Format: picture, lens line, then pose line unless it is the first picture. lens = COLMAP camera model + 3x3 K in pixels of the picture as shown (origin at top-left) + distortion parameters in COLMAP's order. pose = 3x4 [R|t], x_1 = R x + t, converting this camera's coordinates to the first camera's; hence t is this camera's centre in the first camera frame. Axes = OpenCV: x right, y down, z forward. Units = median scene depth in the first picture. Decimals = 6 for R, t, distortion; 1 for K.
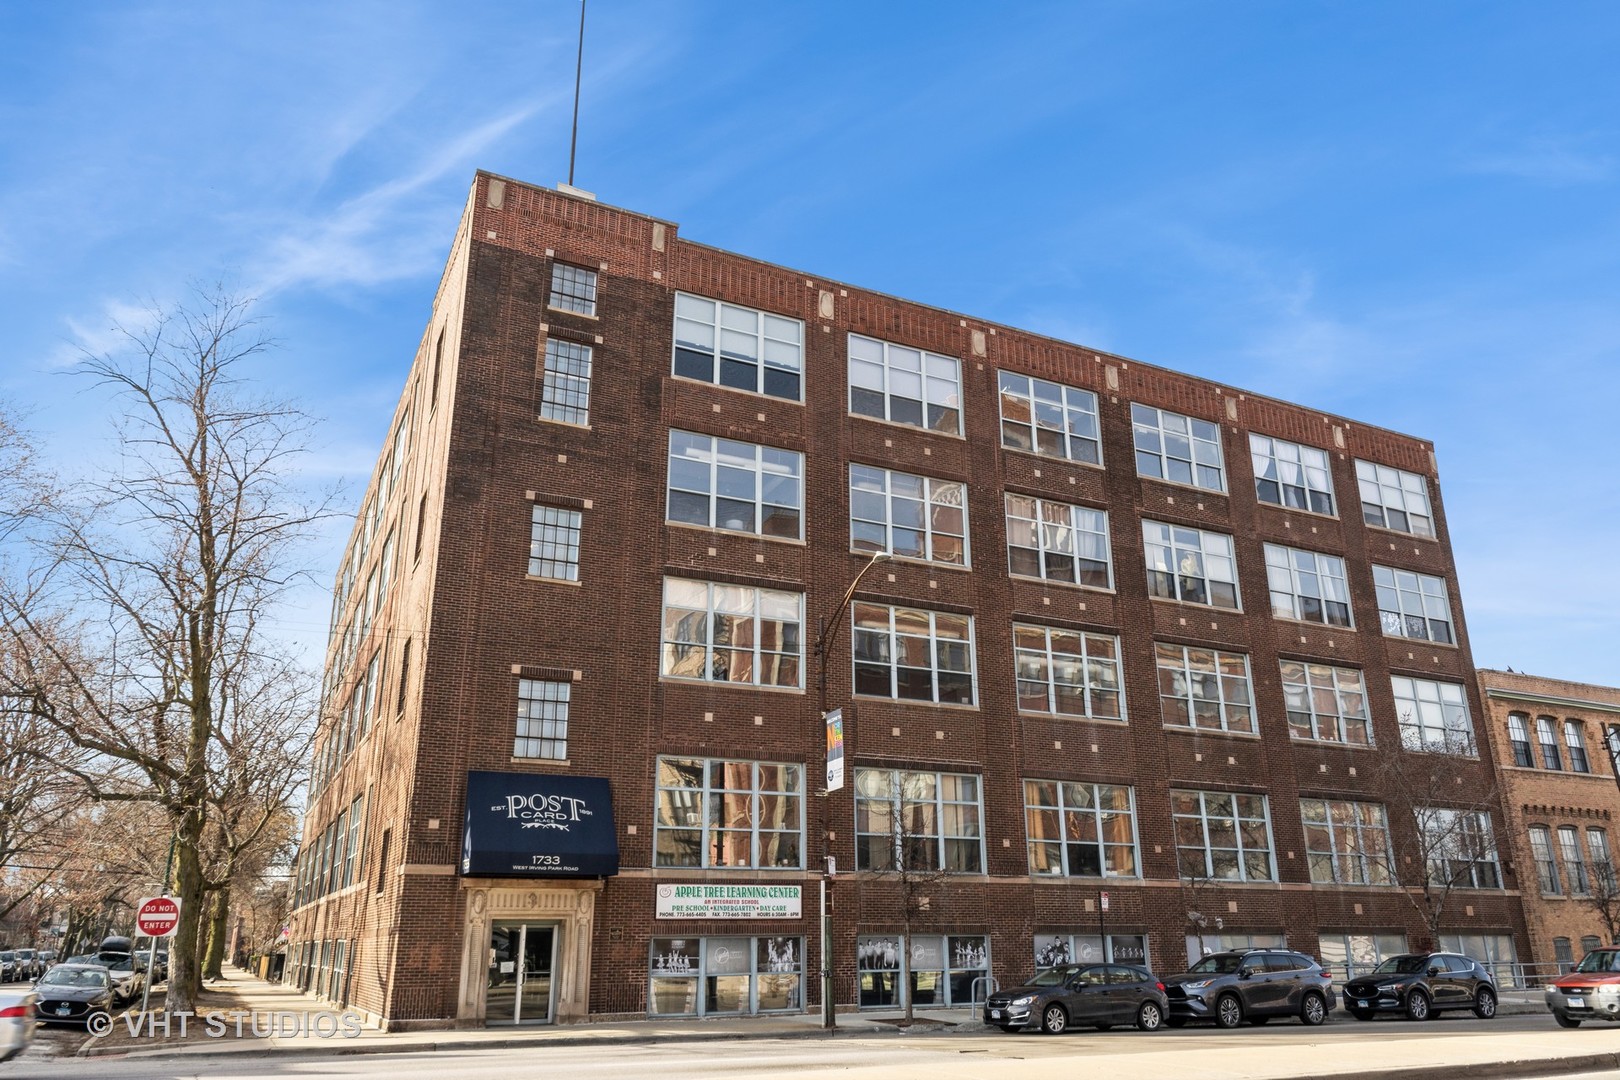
lens RADIAL K [[1227.7, 0, 810.0], [0, 1227.7, 540.0], [0, 0, 1]] dist [-0.002445, 0.006334]
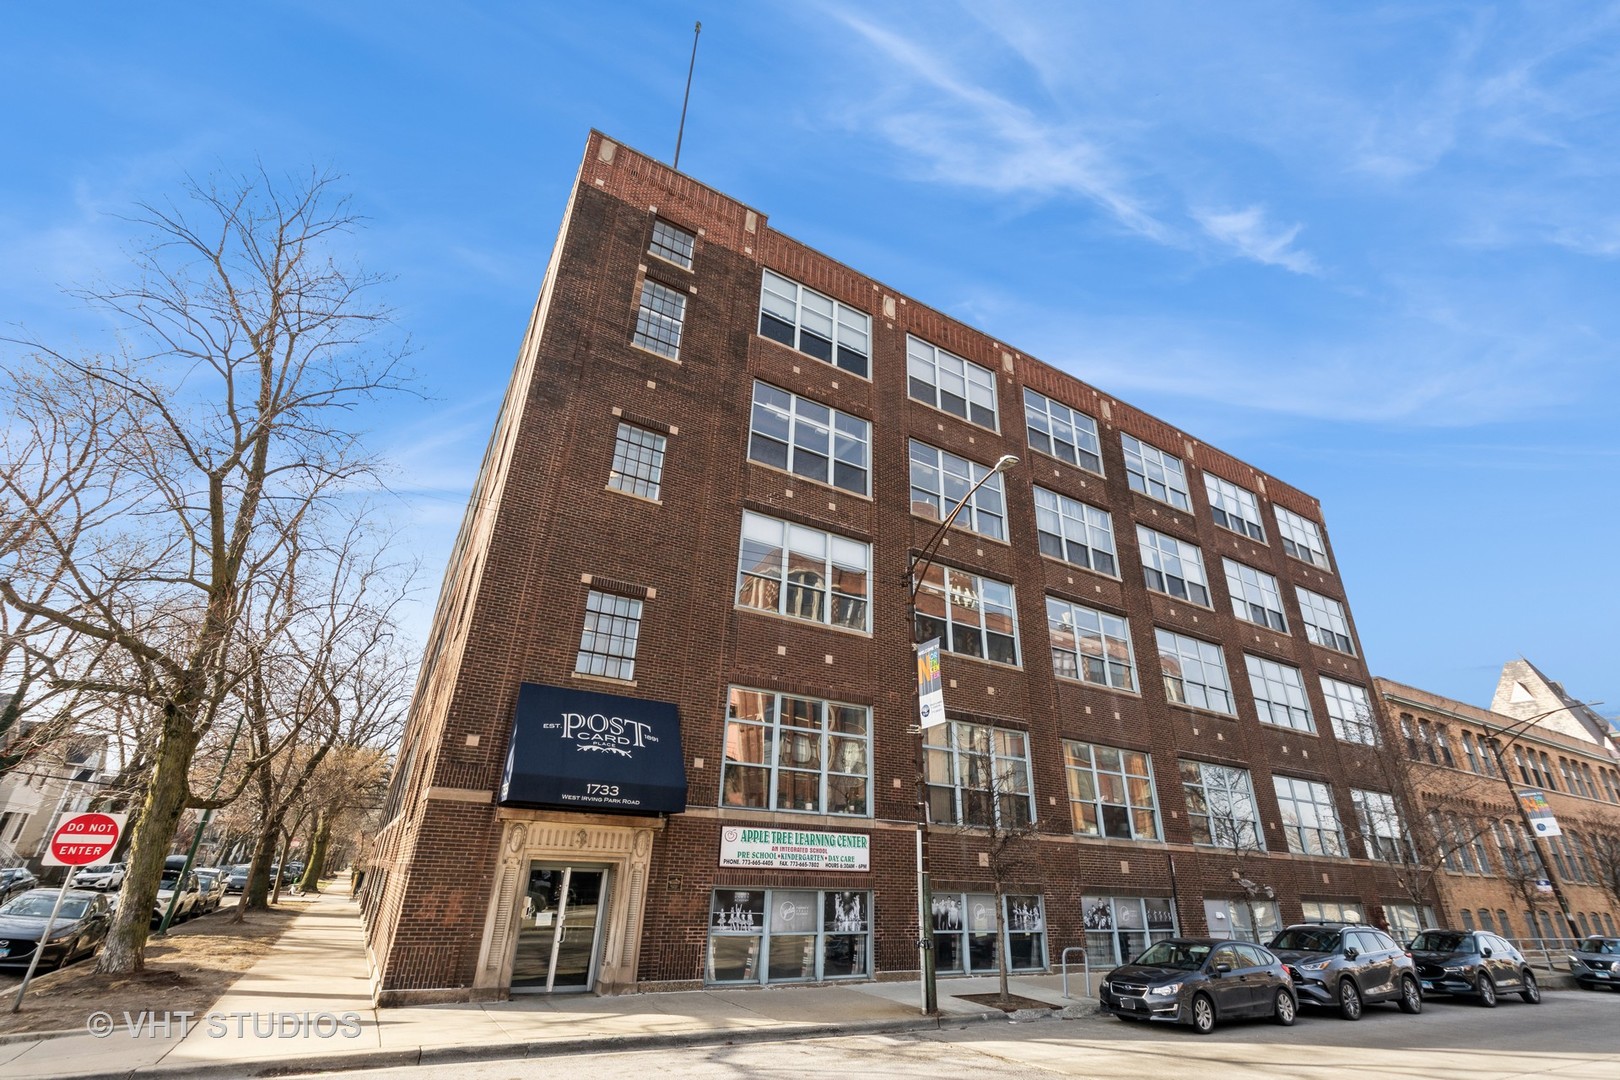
lens RADIAL K [[725.7, 0, 805.5], [0, 725.7, 544.6], [0, 0, 1]] dist [-0.001015, -0.000445]
pose [[0.996180, 0.066896, 0.056127, -0.096961], [-0.060415, 0.992078, -0.110142, 0.117471], [-0.063051, 0.106331, 0.992330, 0.401352]]
